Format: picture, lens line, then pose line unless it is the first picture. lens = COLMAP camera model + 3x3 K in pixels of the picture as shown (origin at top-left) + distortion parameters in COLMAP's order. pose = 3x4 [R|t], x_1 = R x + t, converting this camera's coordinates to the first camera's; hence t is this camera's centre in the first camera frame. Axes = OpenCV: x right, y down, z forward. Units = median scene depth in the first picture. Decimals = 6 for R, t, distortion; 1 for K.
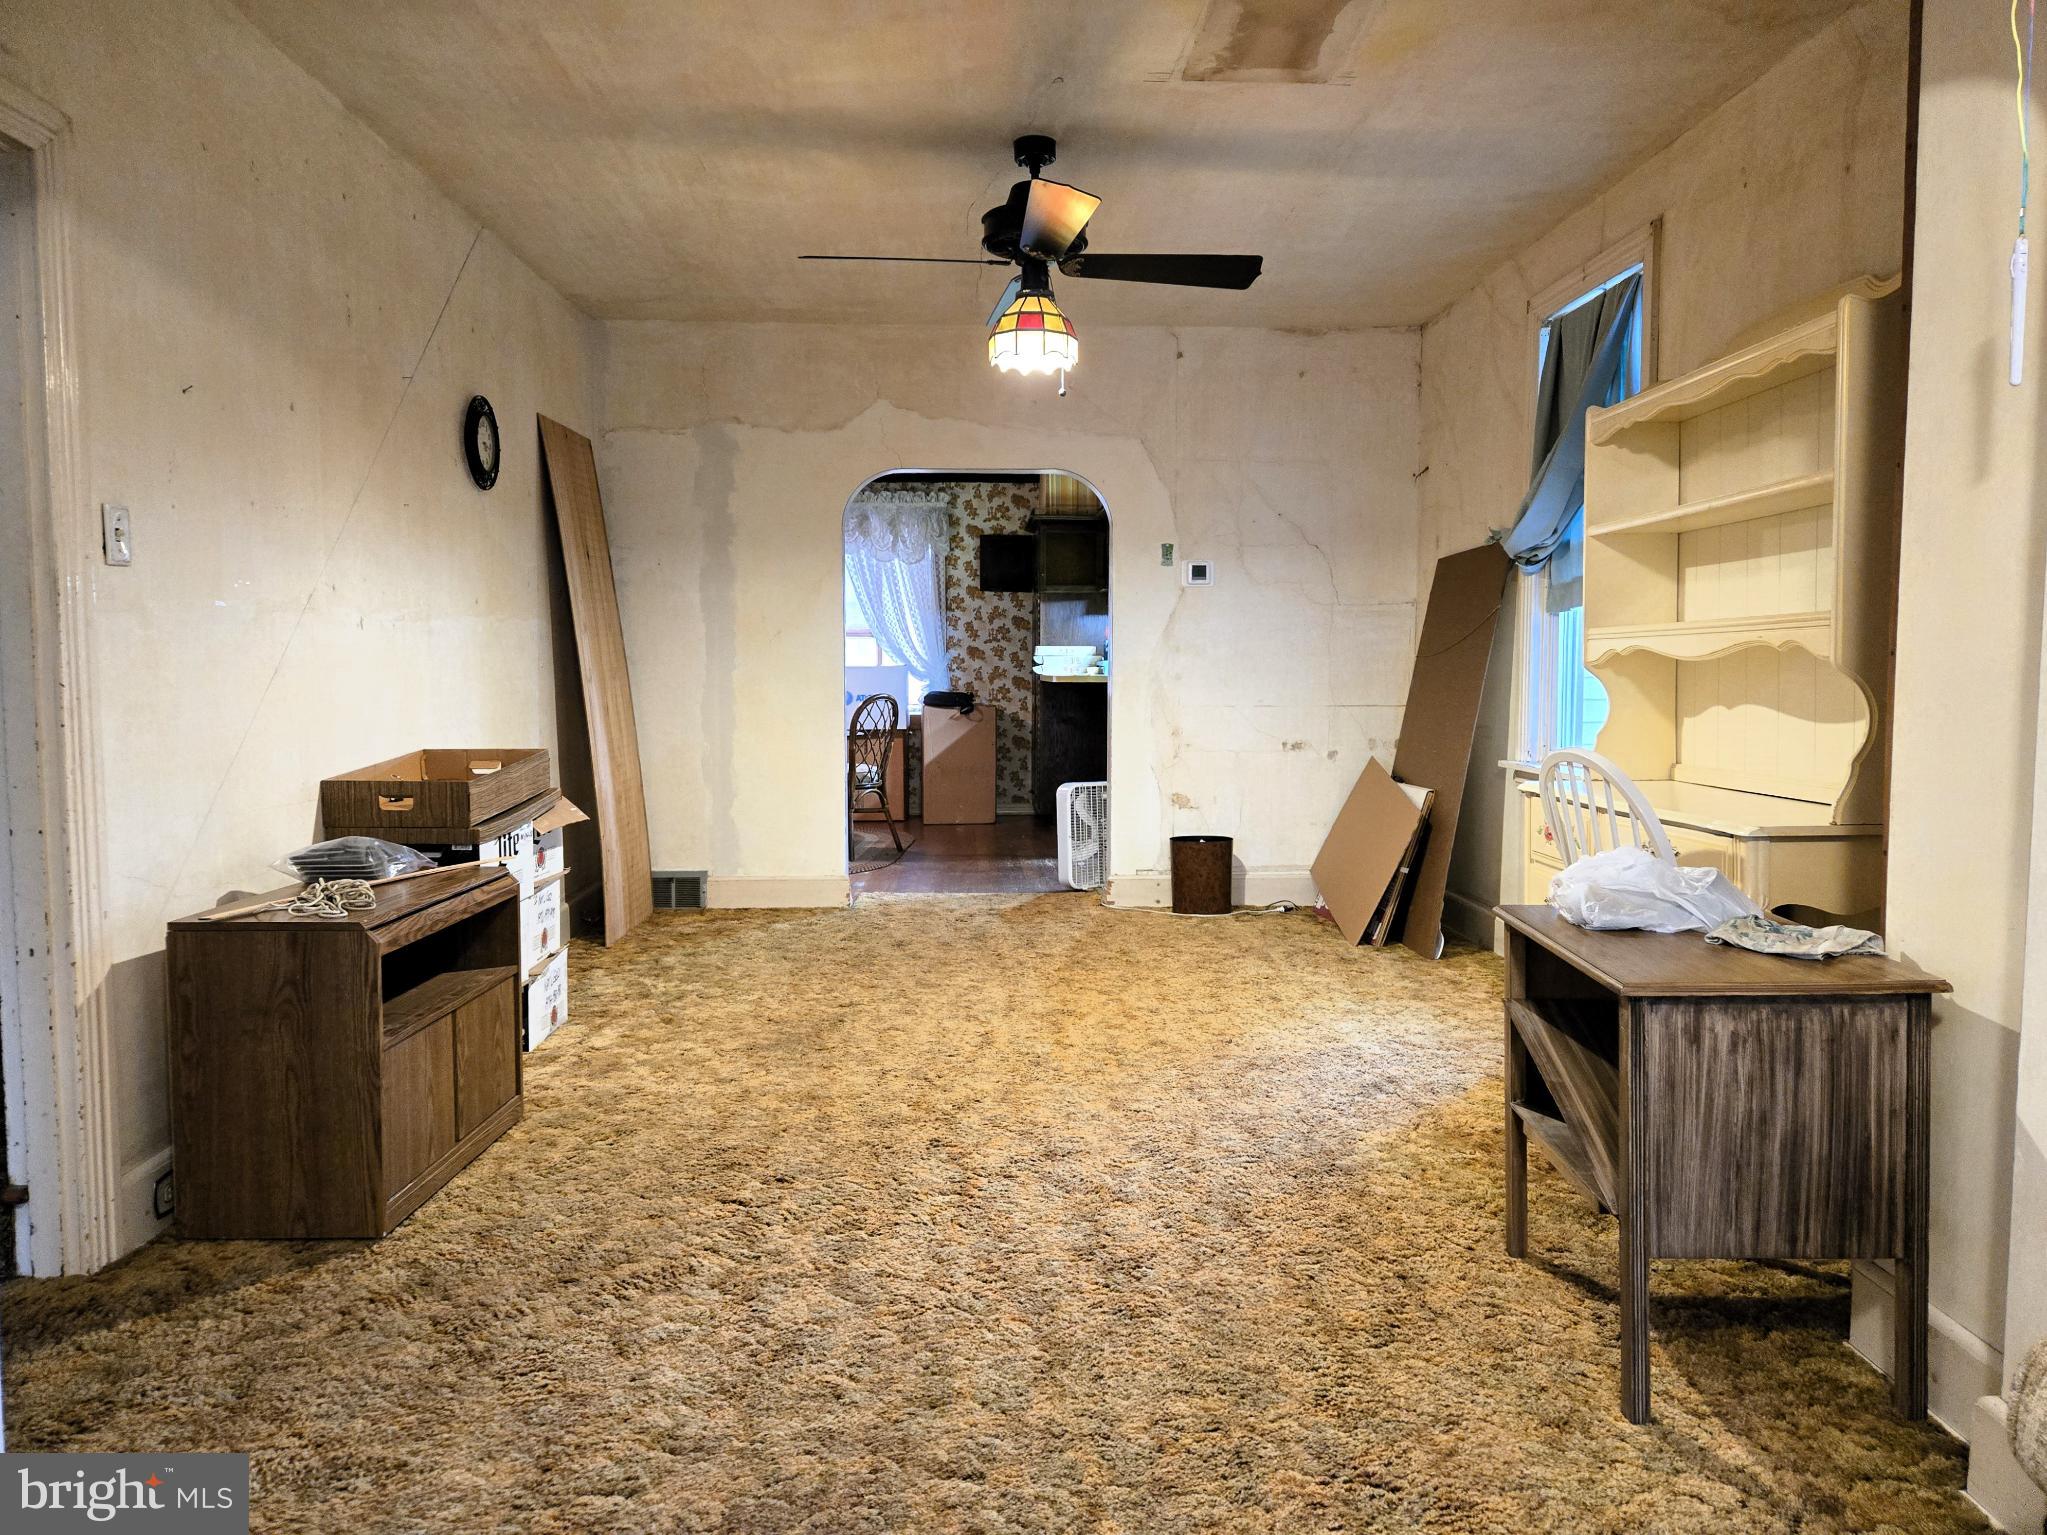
lens RADIAL K [[1410.2, 0, 1024.9], [0, 1410.2, 758.6], [0, 0, 1]] dist [0.054827, -0.026932]
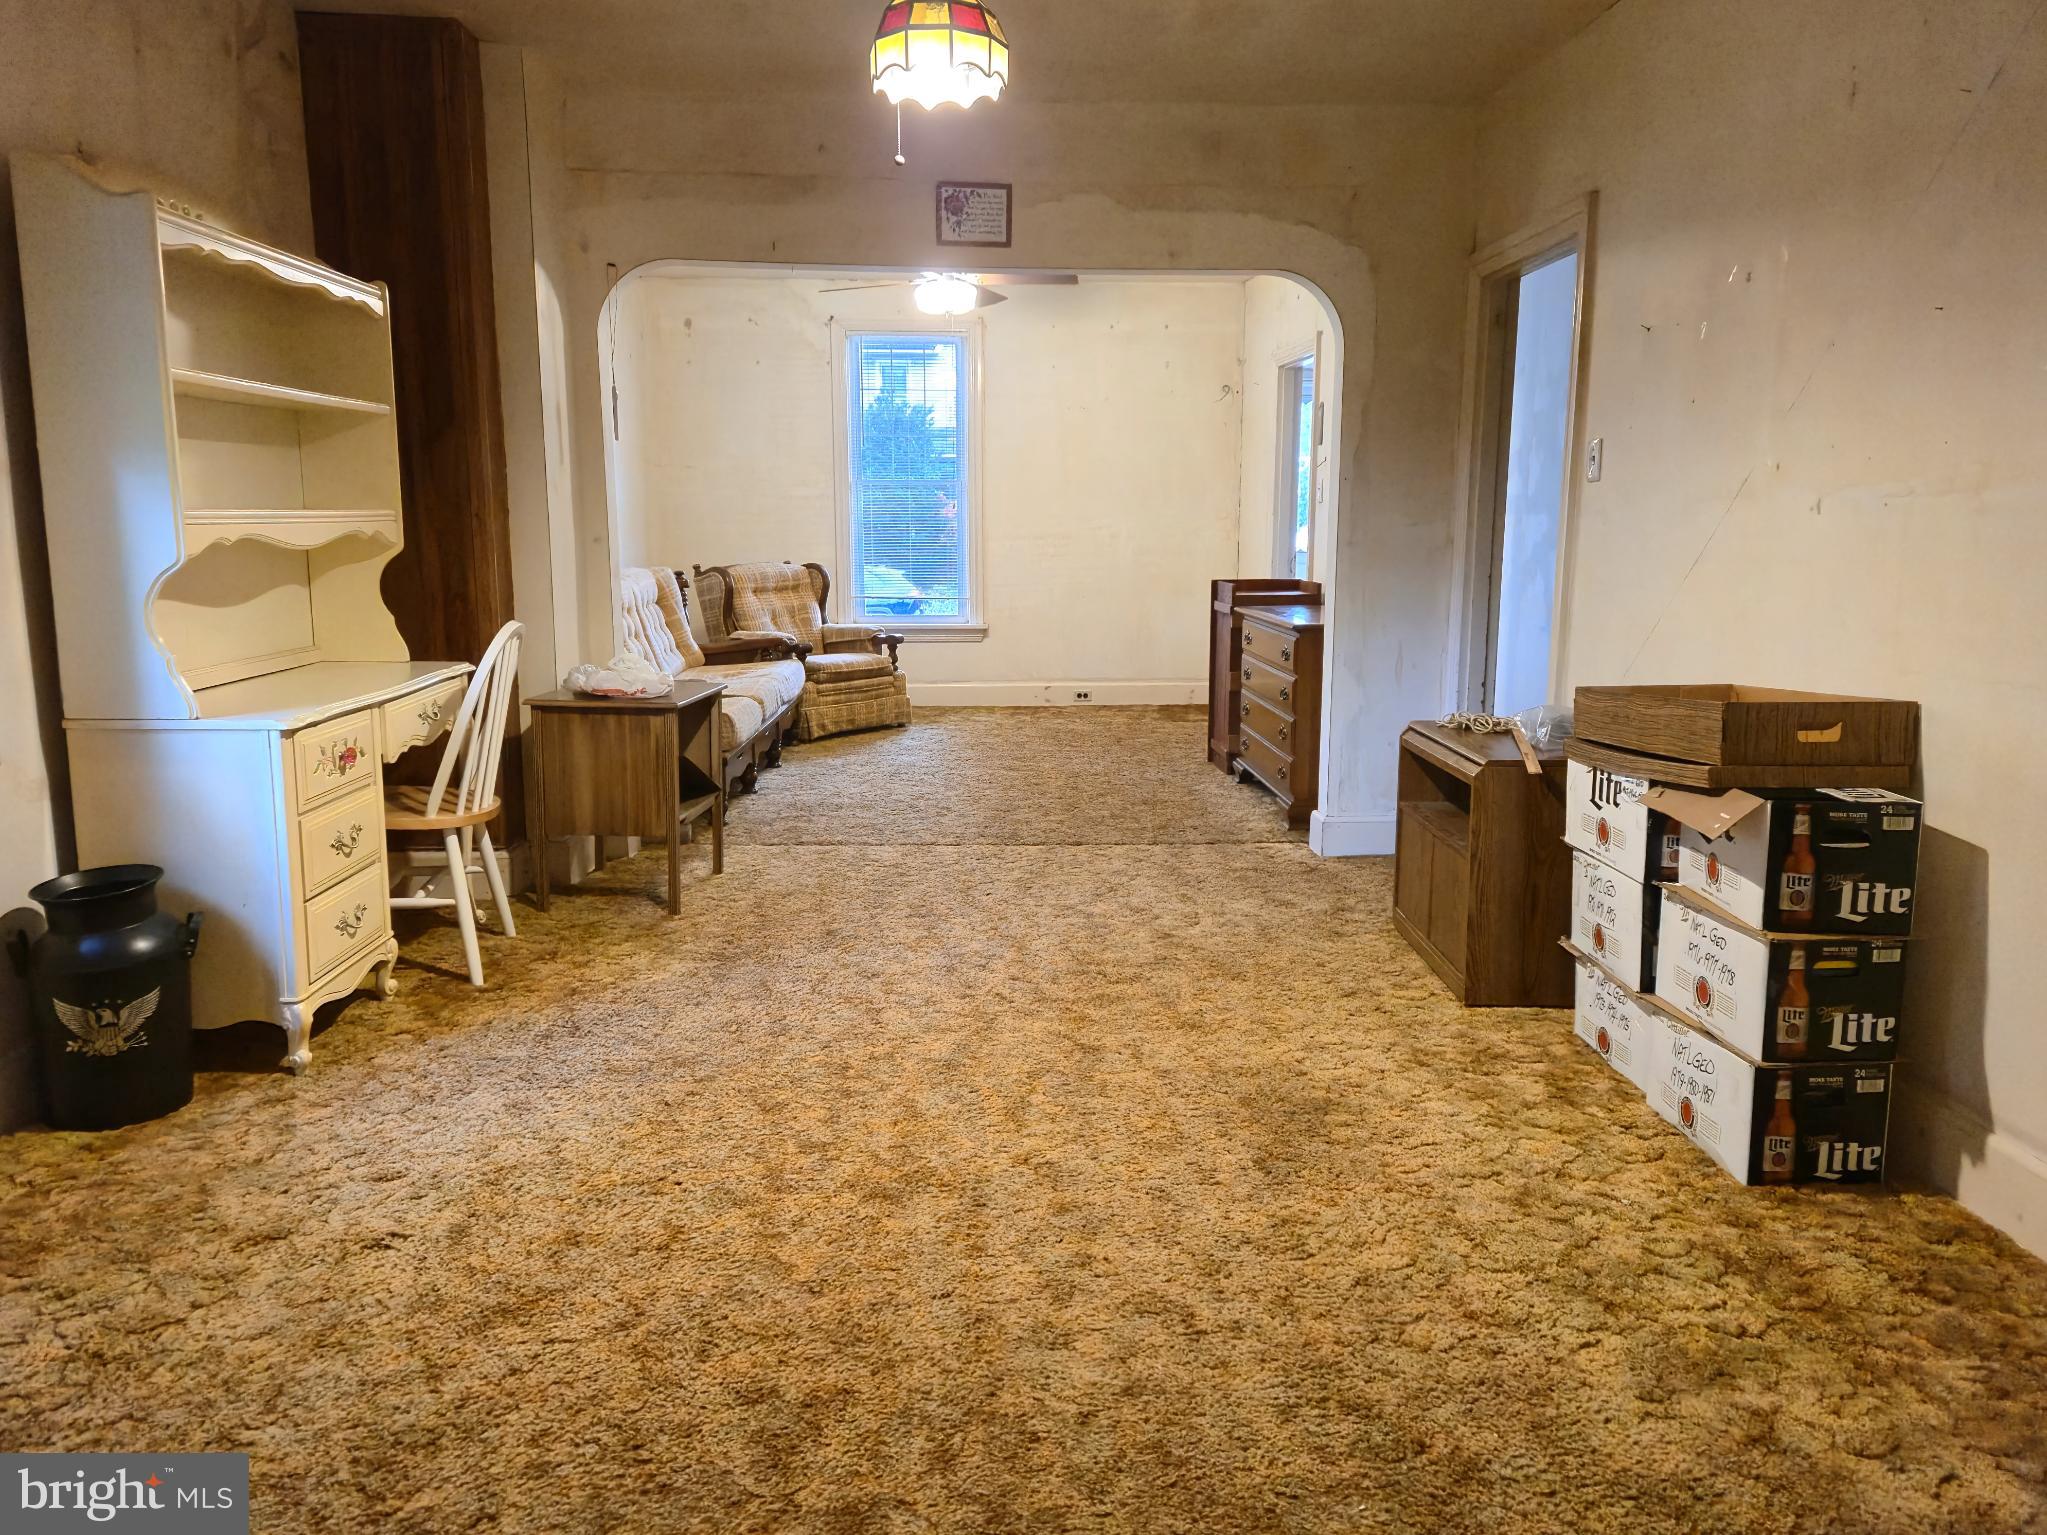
lens RADIAL K [[1410.2, 0, 1033.6], [0, 1410.2, 764.8], [0, 0, 1]] dist [0.054827, -0.026932]
pose [[-0.999883, -0.000120, -0.015271, -0.027231], [-0.003735, 0.971531, 0.236883, -0.141721], [0.014808, 0.236913, -0.971418, 1.789645]]
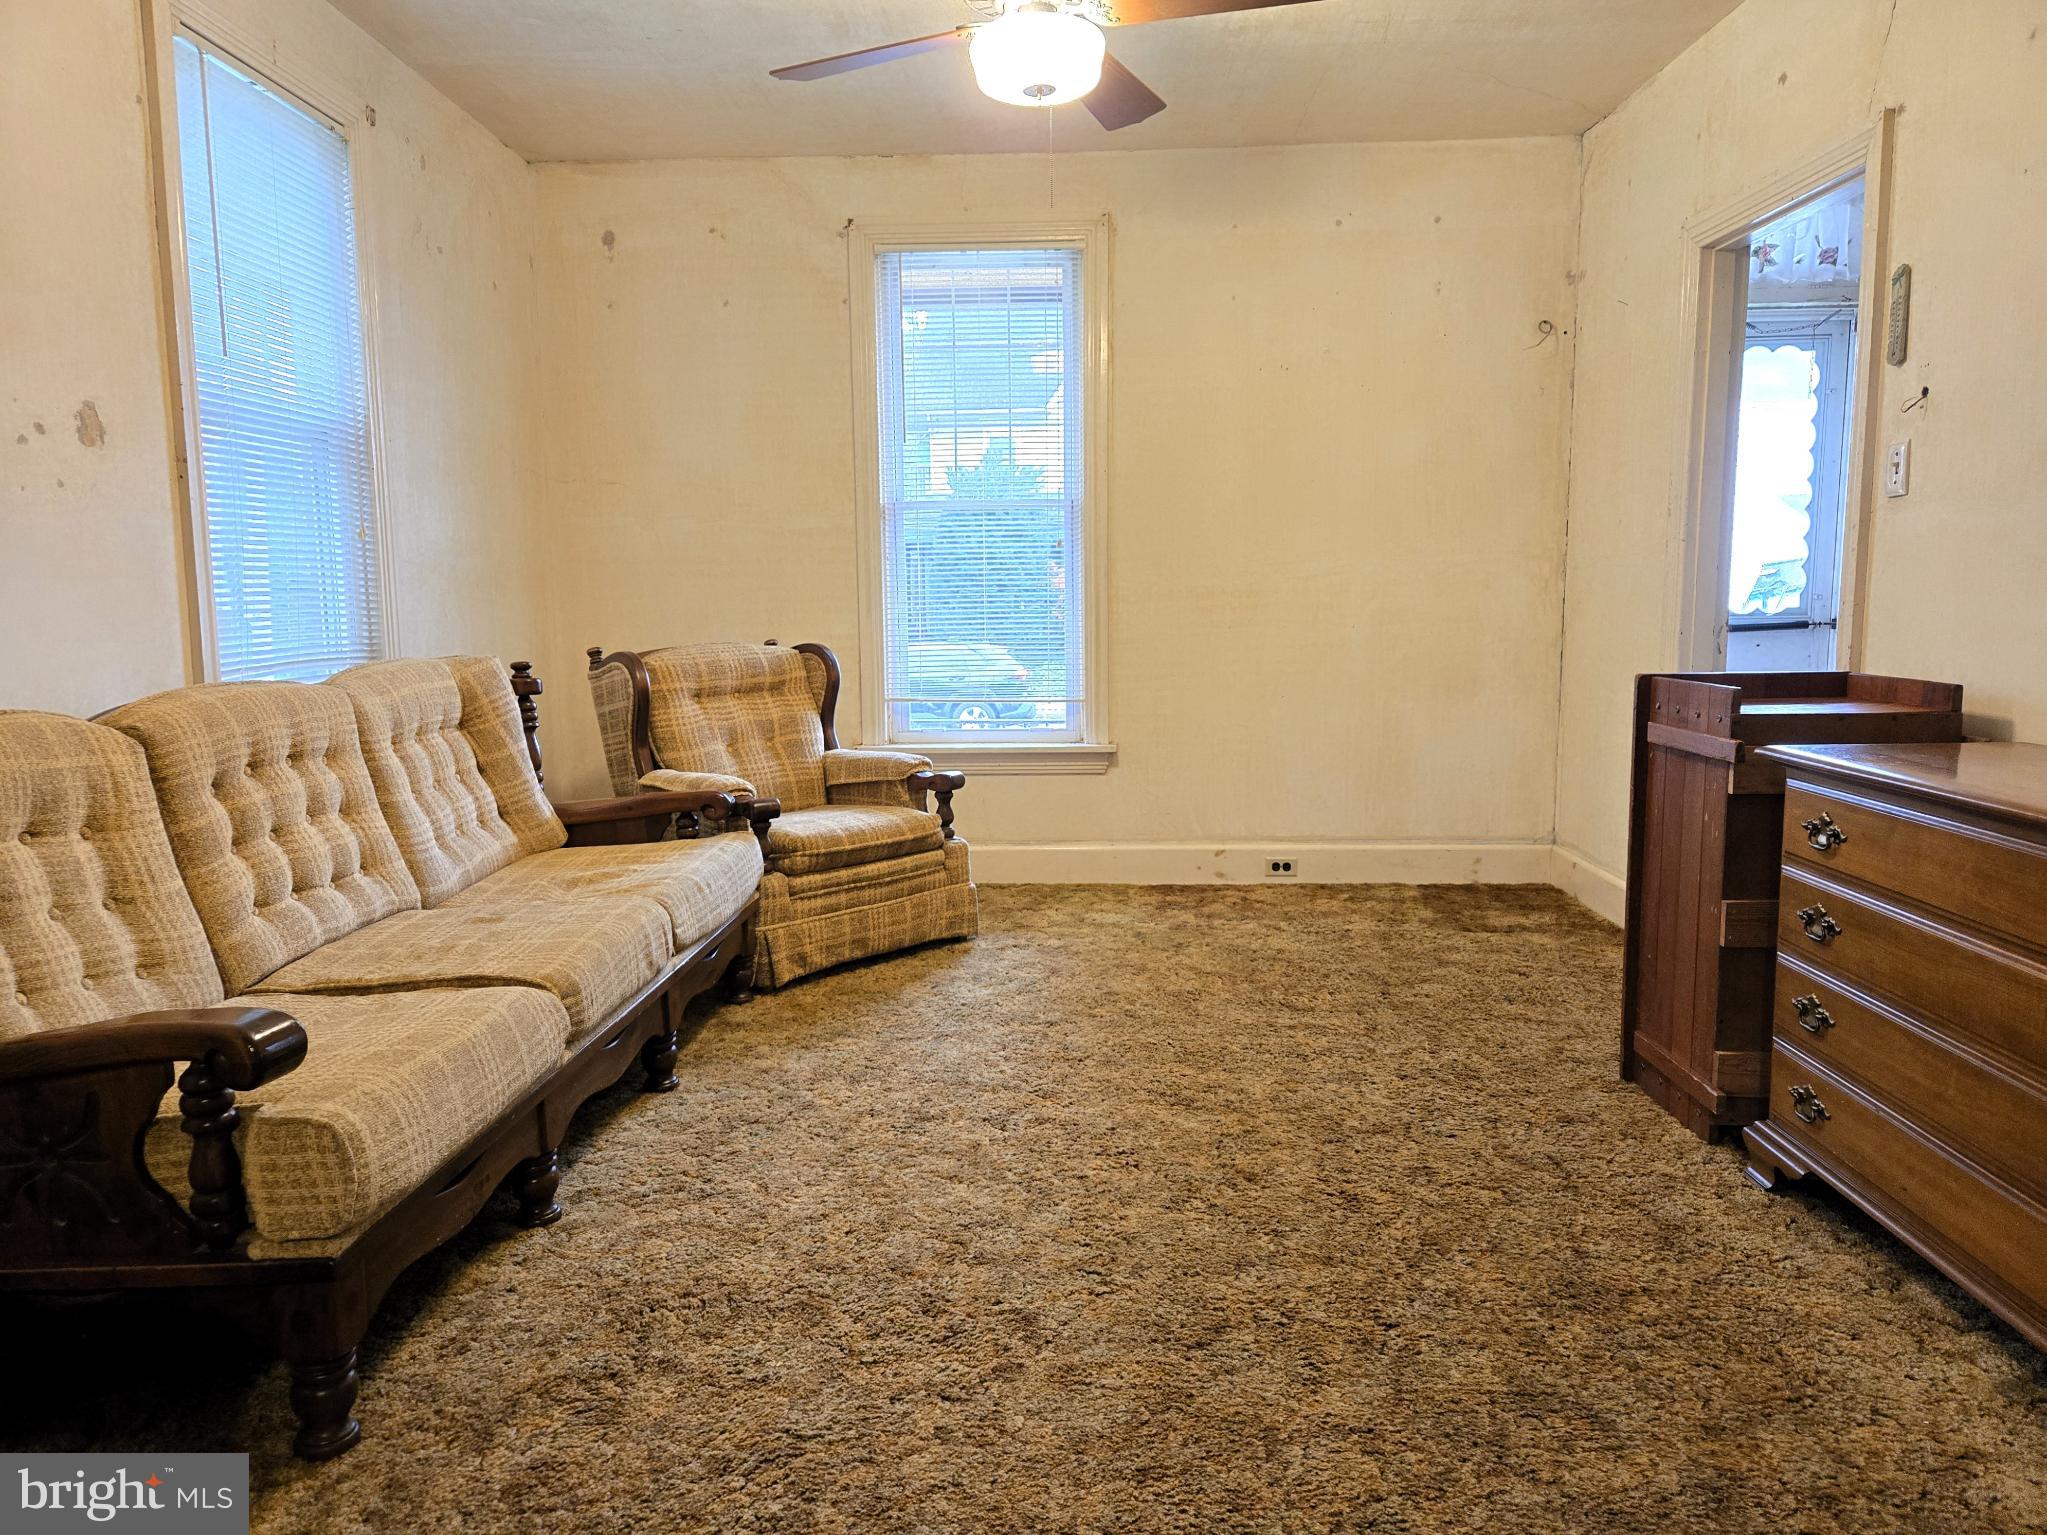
lens RADIAL K [[1410.2, 0, 1018.9], [0, 1410.2, 768.5], [0, 0, 1]] dist [0.054827, -0.026932]
pose [[-0.997221, -0.000357, 0.074503, 0.006923], [0.013674, 0.982126, 0.187730, -0.043053], [-0.073238, 0.188227, -0.979391, 0.757223]]
